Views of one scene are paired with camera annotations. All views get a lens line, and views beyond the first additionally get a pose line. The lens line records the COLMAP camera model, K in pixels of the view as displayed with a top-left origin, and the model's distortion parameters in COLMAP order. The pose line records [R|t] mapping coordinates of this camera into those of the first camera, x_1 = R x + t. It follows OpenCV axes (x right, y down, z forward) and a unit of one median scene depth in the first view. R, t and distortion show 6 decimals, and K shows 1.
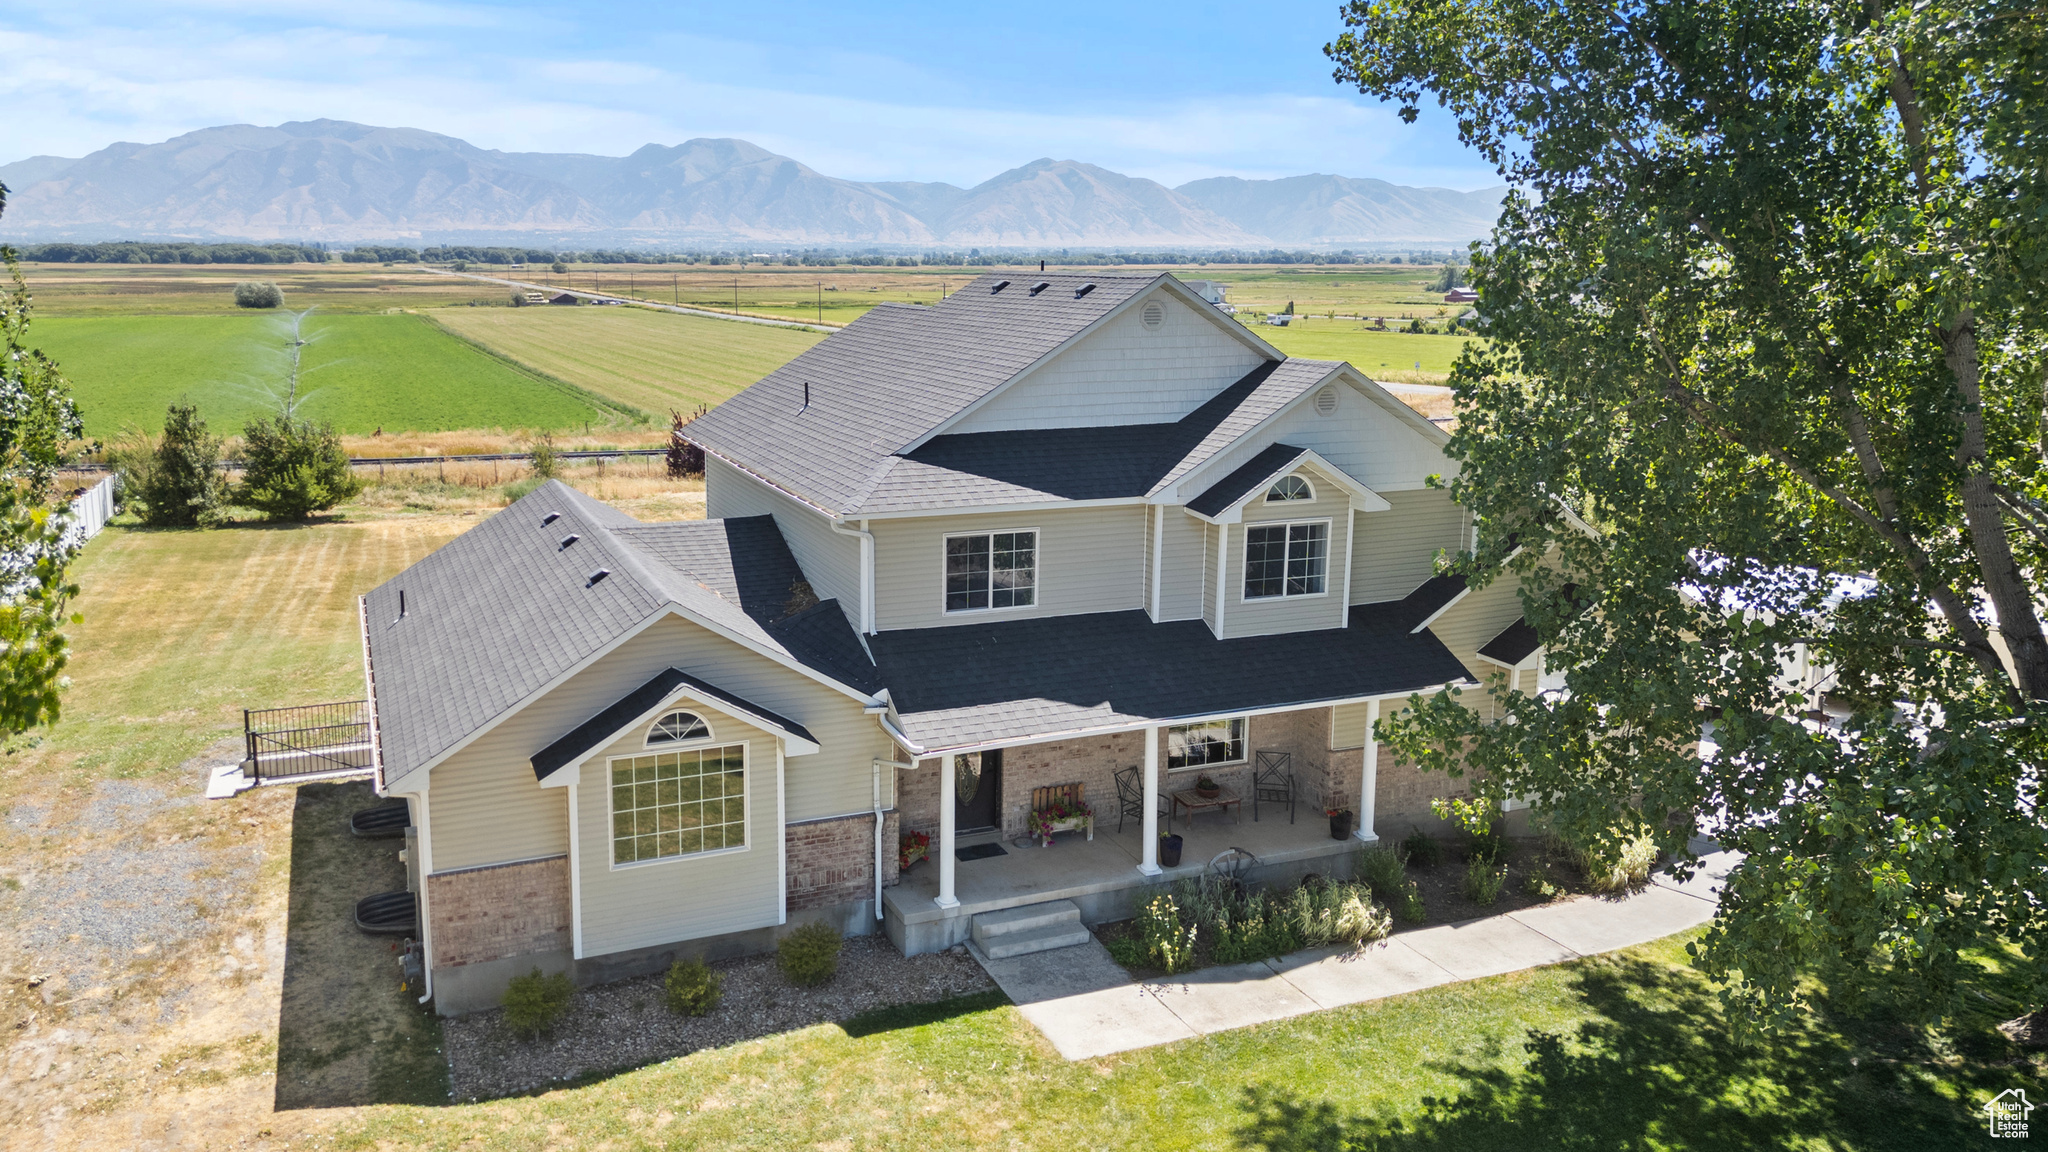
lens RADIAL K [[1471.3, 0, 1036.8], [0, 1471.3, 611.6], [0, 0, 1]] dist [0.019187, -0.005272]
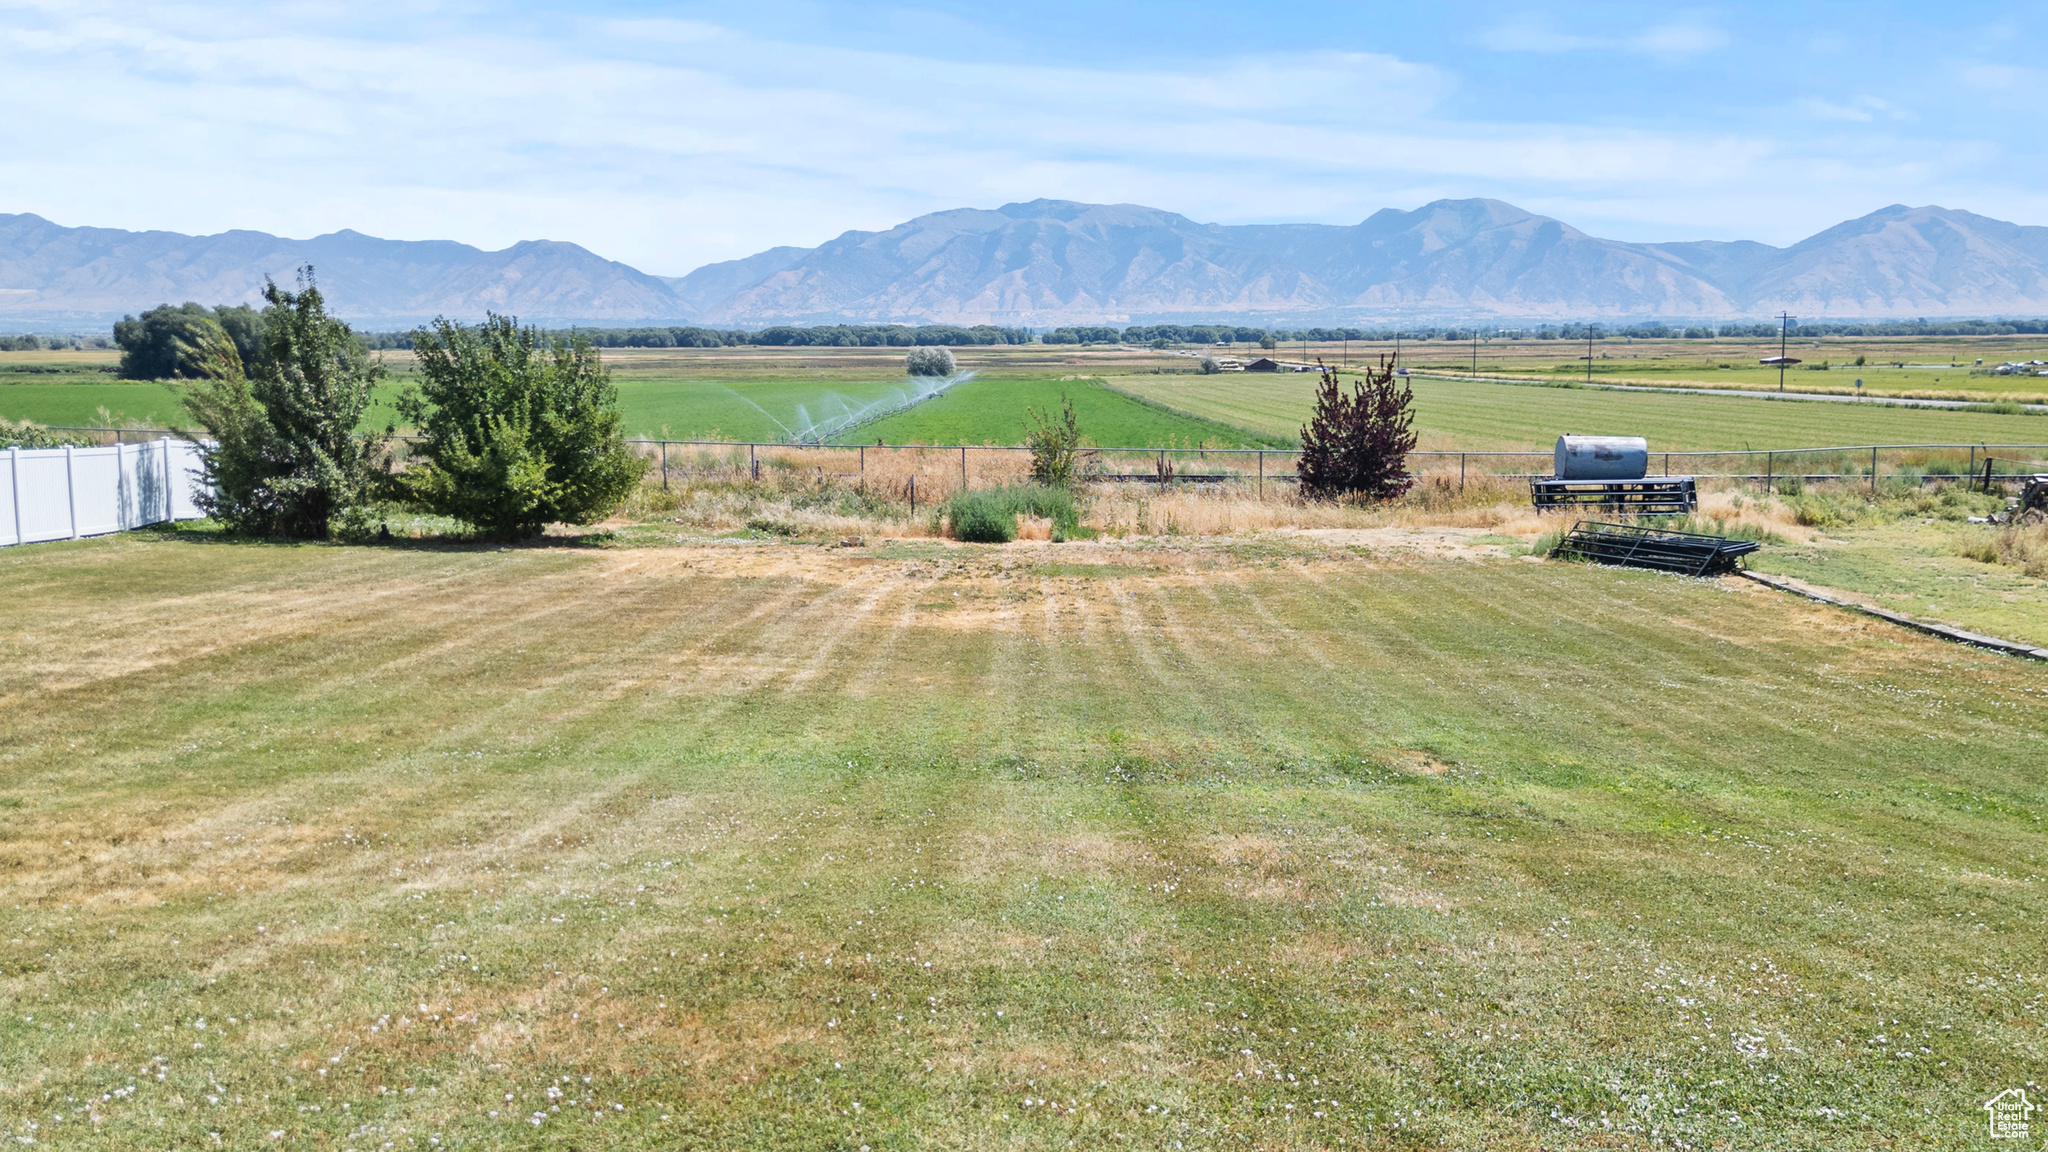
lens RADIAL K [[1471.3, 0, 1036.8], [0, 1471.3, 611.6], [0, 0, 1]] dist [0.019187, -0.005272]
pose [[0.885030, 0.043558, -0.463493, -0.036484], [-0.084798, 0.994041, -0.068502, -0.005852], [0.457747, 0.099929, 0.883449, 0.191992]]
